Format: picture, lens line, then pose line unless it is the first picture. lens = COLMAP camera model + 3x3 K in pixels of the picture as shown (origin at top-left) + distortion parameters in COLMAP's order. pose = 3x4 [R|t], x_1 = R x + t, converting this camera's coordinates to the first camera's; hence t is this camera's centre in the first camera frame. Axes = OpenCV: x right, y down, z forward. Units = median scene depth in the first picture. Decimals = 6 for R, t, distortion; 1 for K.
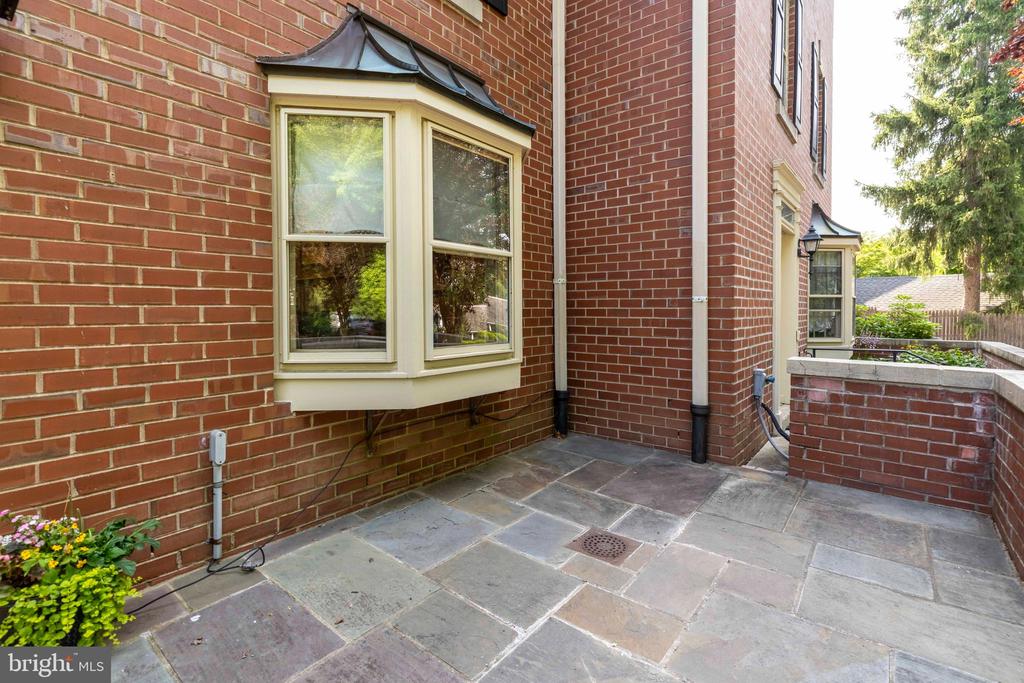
lens RADIAL K [[471.1, 0, 507.6], [0, 471.1, 314.3], [0, 0, 1]] dist [-0.000235, 0.000047]
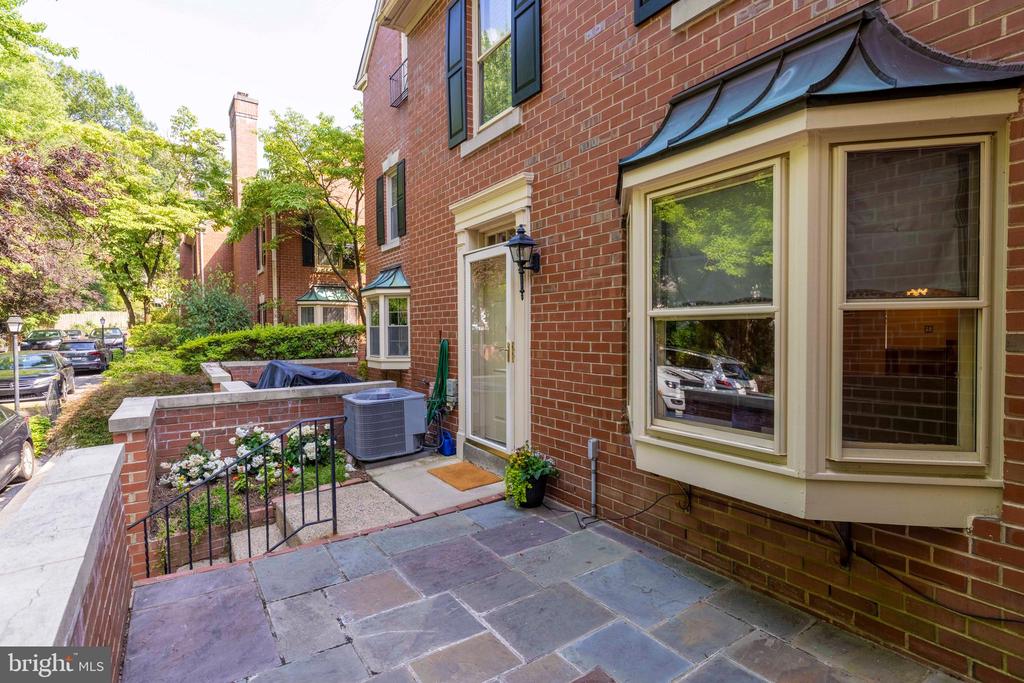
lens RADIAL K [[492.7, 0, 507.6], [0, 492.7, 337.1], [0, 0, 1]] dist [0.002614, 0.000320]
pose [[-0.278083, 0.018636, -0.960376, 1.041504], [-0.004731, 0.999773, 0.020771, -0.134202], [0.960545, 0.010320, -0.277932, 1.100363]]
